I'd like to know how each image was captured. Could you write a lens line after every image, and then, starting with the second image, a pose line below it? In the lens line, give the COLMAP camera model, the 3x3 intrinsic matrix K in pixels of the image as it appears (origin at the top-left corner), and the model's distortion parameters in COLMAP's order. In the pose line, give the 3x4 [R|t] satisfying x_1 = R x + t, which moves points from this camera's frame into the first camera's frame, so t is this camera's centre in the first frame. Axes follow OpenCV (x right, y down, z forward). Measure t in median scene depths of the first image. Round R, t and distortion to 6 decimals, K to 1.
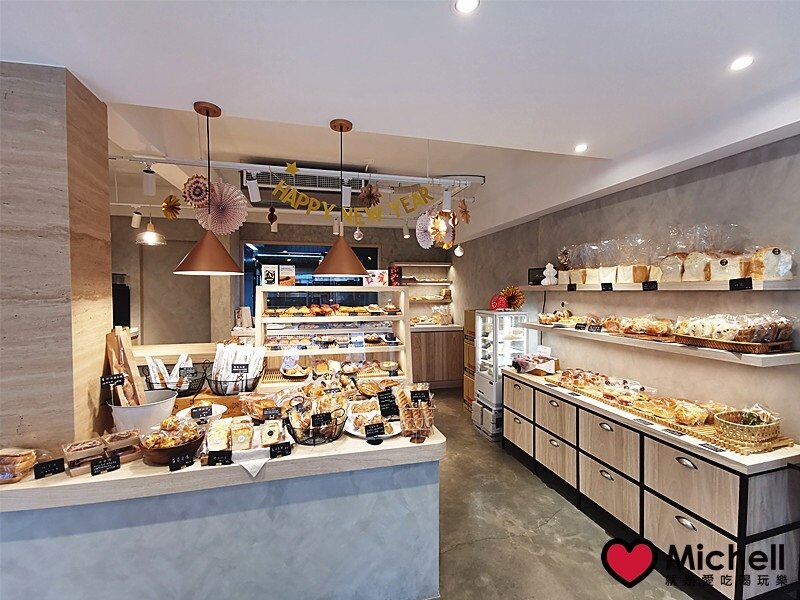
lens RADIAL K [[373.2, 0, 400.0], [0, 373.2, 302.2], [0, 0, 1]] dist [0.012187, 0.002649]
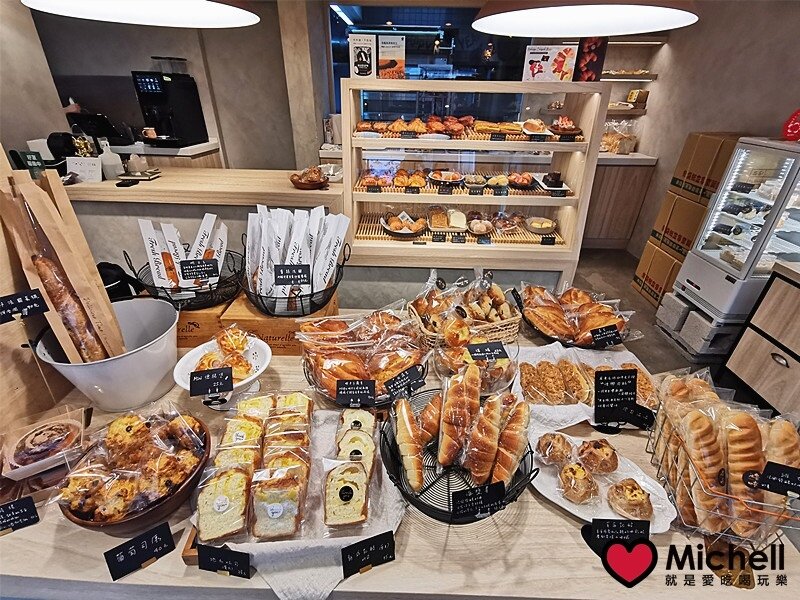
lens RADIAL K [[373.2, 0, 399.2], [0, 373.2, 301.8], [0, 0, 1]] dist [0.012187, 0.002649]
pose [[0.962379, 0.146821, -0.228626, -0.102074], [-0.024971, 0.885667, 0.463650, -0.007073], [0.270560, -0.440498, 0.856013, 0.337765]]
